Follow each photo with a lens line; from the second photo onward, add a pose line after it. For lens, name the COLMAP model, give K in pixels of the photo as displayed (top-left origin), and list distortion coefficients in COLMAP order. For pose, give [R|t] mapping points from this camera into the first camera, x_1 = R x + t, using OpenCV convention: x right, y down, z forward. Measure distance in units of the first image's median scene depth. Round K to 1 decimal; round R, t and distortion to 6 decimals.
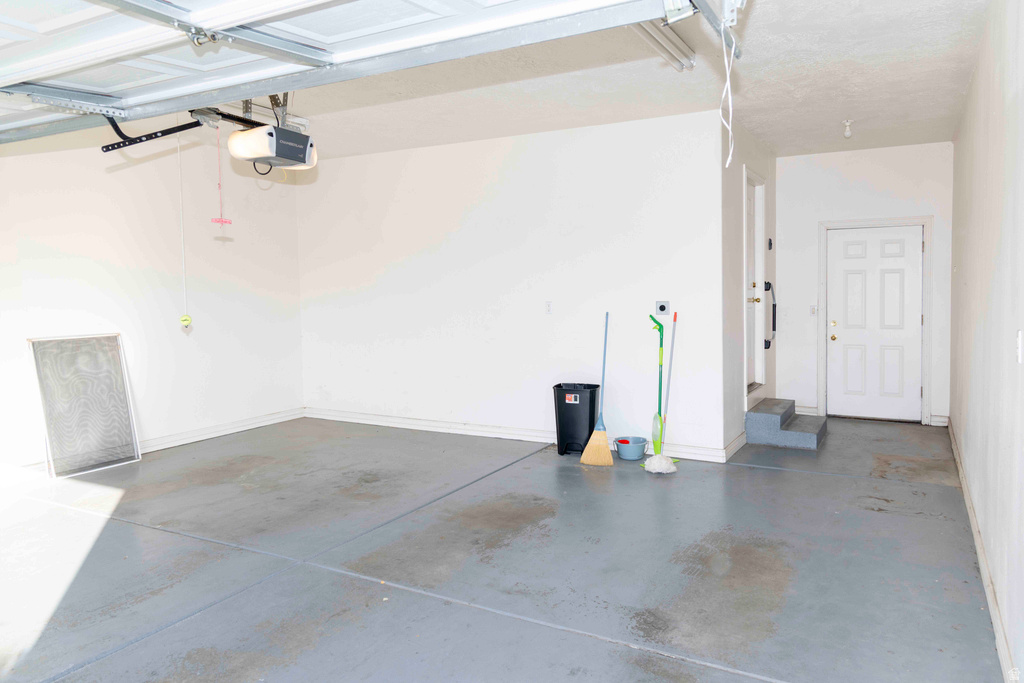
lens RADIAL K [[697.2, 0, 512.0], [0, 697.2, 341.5], [0, 0, 1]] dist [0.005029, 0.005967]
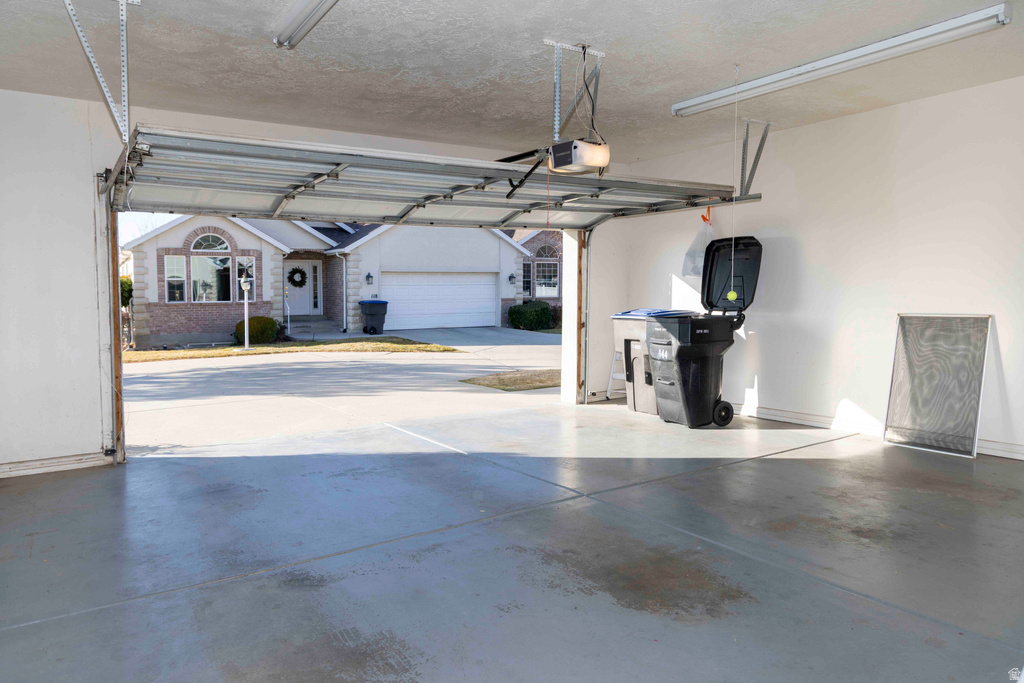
lens RADIAL K [[694.4, 0, 541.4], [0, 694.4, 311.9], [0, 0, 1]] dist [0.003655, 0.001274]
pose [[-0.426115, 0.039555, -0.903804, 0.741811], [-0.053702, 0.996176, 0.068917, -0.070036], [0.903074, 0.077903, -0.422362, 1.318693]]
